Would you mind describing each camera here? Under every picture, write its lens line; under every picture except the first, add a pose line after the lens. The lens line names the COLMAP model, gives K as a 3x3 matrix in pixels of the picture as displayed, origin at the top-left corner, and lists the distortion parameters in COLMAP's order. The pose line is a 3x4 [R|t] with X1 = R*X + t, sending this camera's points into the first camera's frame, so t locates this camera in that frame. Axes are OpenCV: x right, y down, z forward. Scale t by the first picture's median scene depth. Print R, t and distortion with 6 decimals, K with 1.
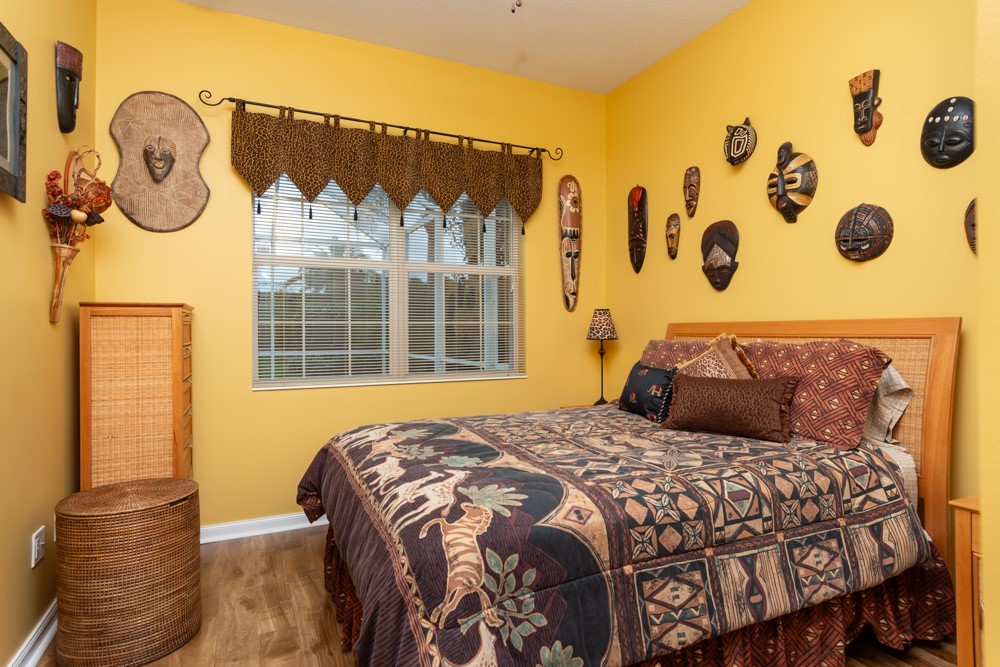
lens RADIAL K [[547.9, 0, 503.2], [0, 547.9, 330.3], [0, 0, 1]] dist [0.000000, -0.000472]
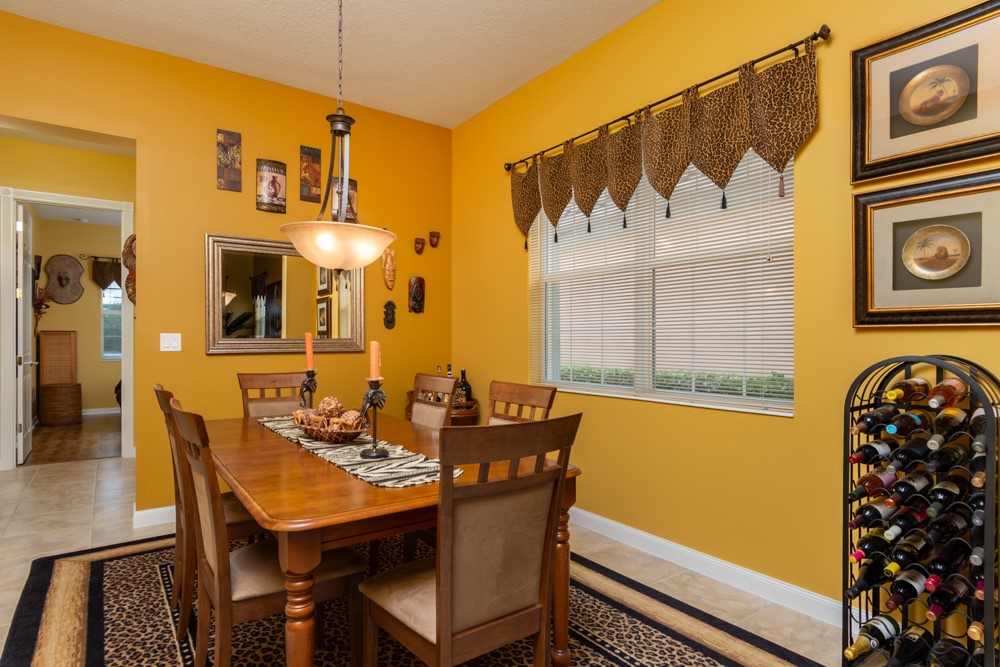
lens RADIAL K [[547.9, 0, 497.4], [0, 547.9, 334.8], [0, 0, 1]] dist [0.000000, -0.000472]
pose [[0.983625, 0.002660, 0.180206, 1.069368], [-0.000762, 0.999944, -0.010597, 0.004471], [-0.180224, 0.010286, 0.983572, -2.189320]]
